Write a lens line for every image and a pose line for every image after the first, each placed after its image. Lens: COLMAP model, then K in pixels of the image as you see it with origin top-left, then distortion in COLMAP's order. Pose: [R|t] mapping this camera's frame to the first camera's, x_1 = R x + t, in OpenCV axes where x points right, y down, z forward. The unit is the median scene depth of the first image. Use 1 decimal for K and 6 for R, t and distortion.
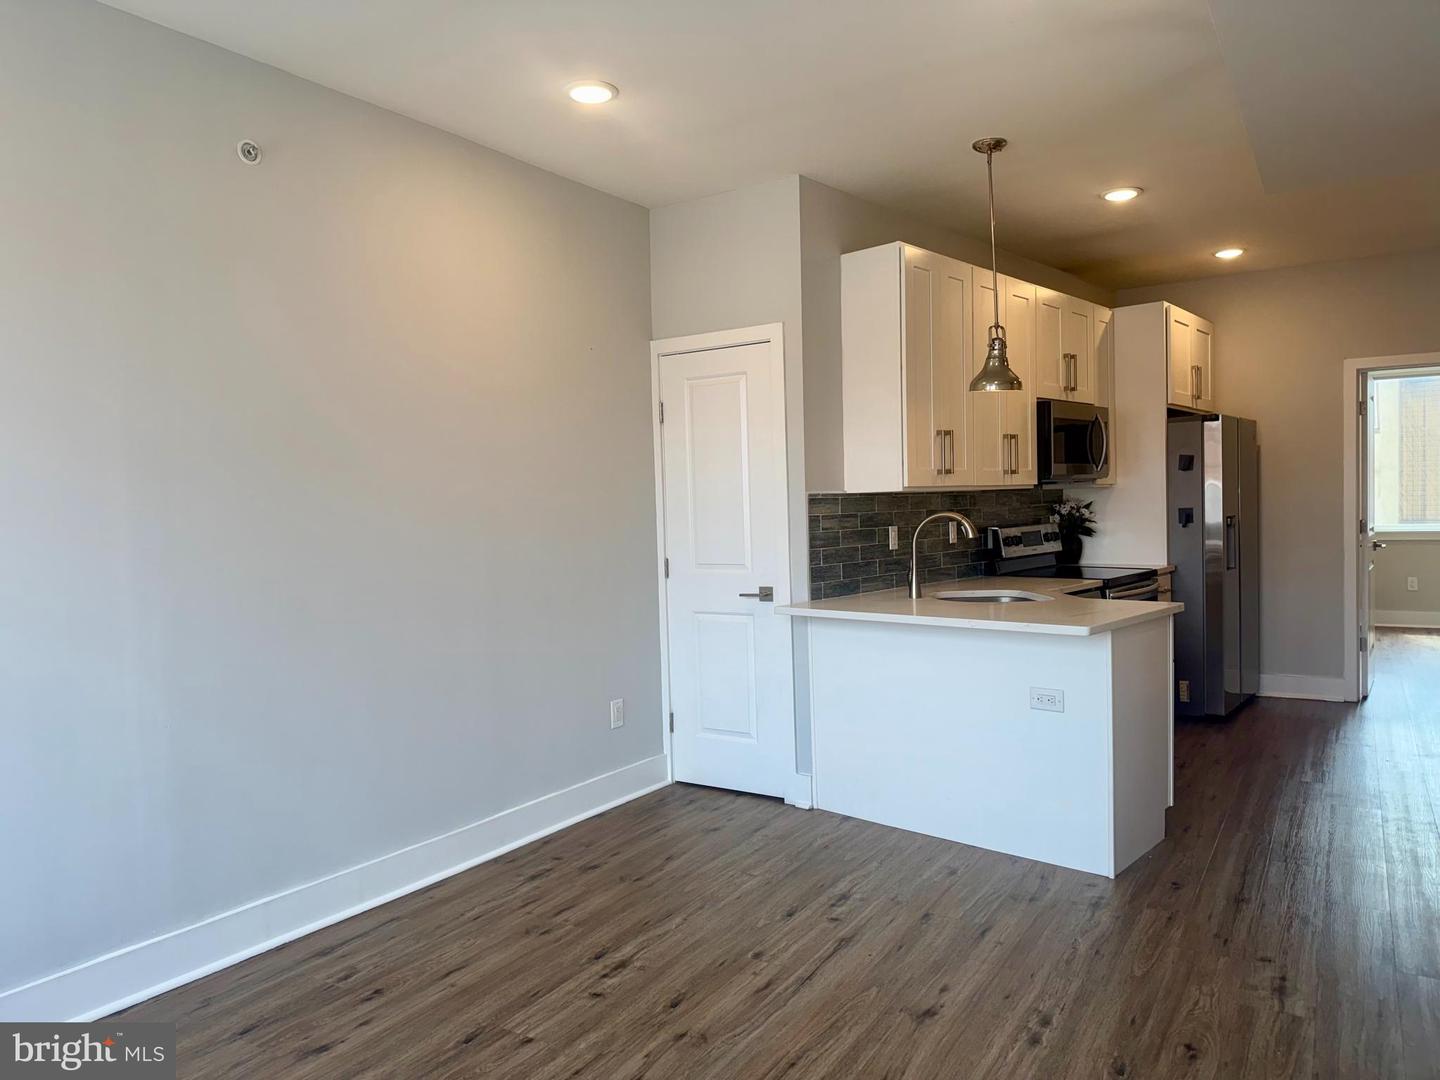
lens RADIAL K [[997.6, 0, 714.2], [0, 997.6, 534.7], [0, 0, 1]] dist [0.043356, -0.033880]
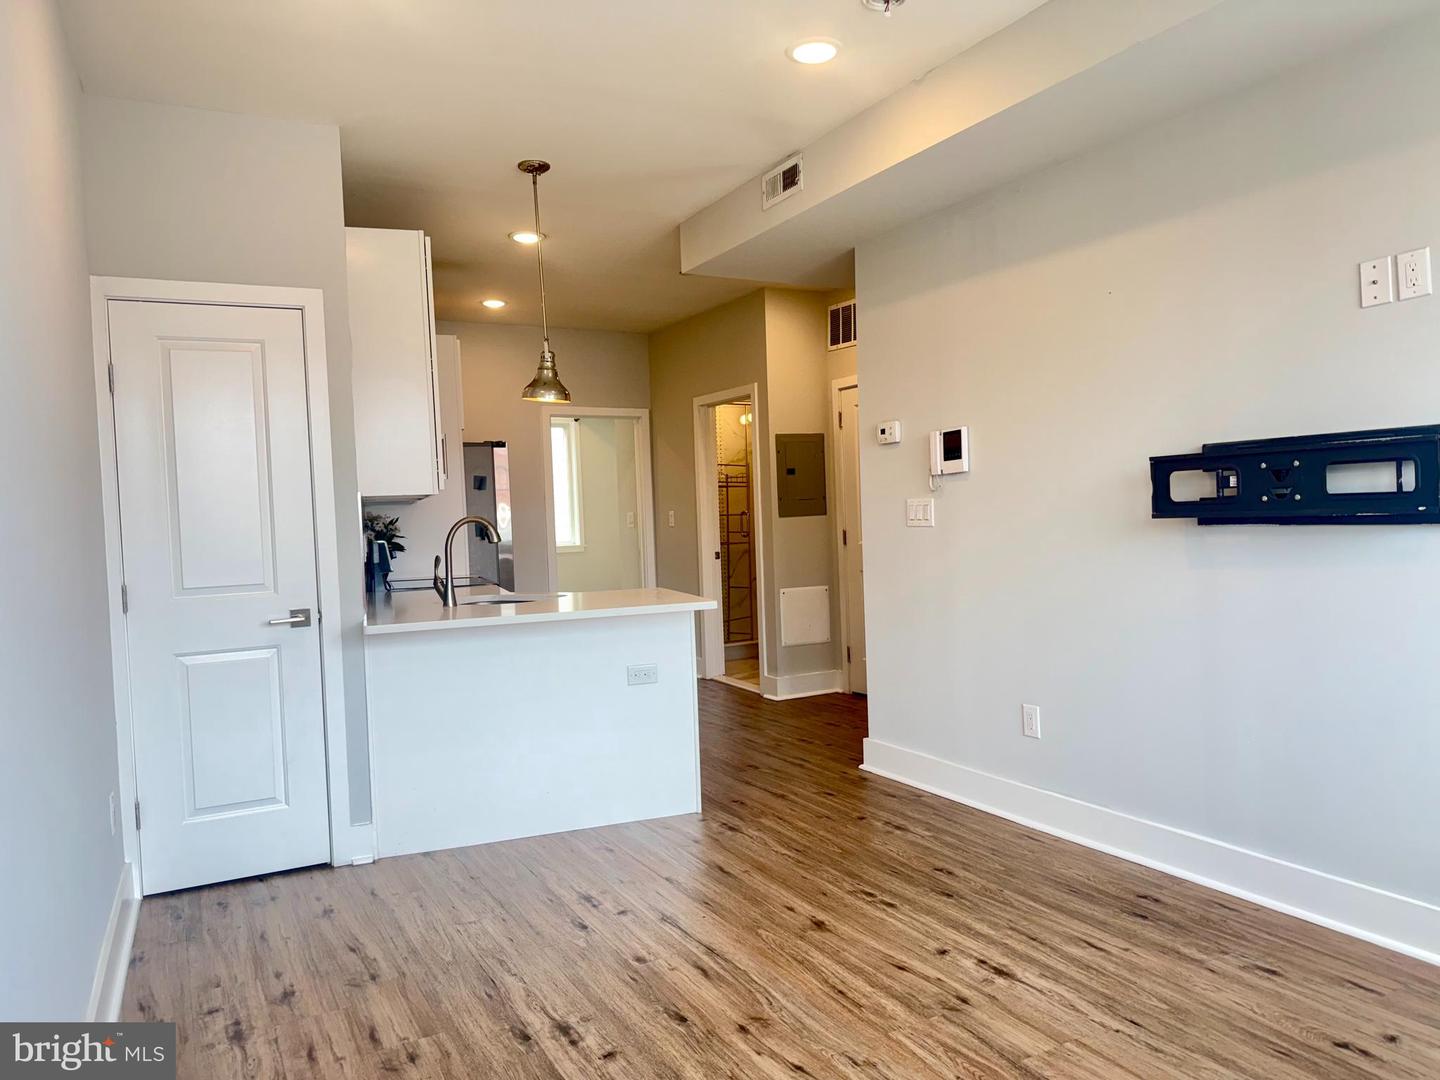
lens RADIAL K [[997.6, 0, 713.7], [0, 997.6, 539.8], [0, 0, 1]] dist [0.043356, -0.033880]
pose [[0.519300, -0.025572, 0.854209, -0.610928], [0.059288, 0.998222, -0.006160, 0.024352], [-0.852533, 0.053843, 0.519893, 0.353114]]
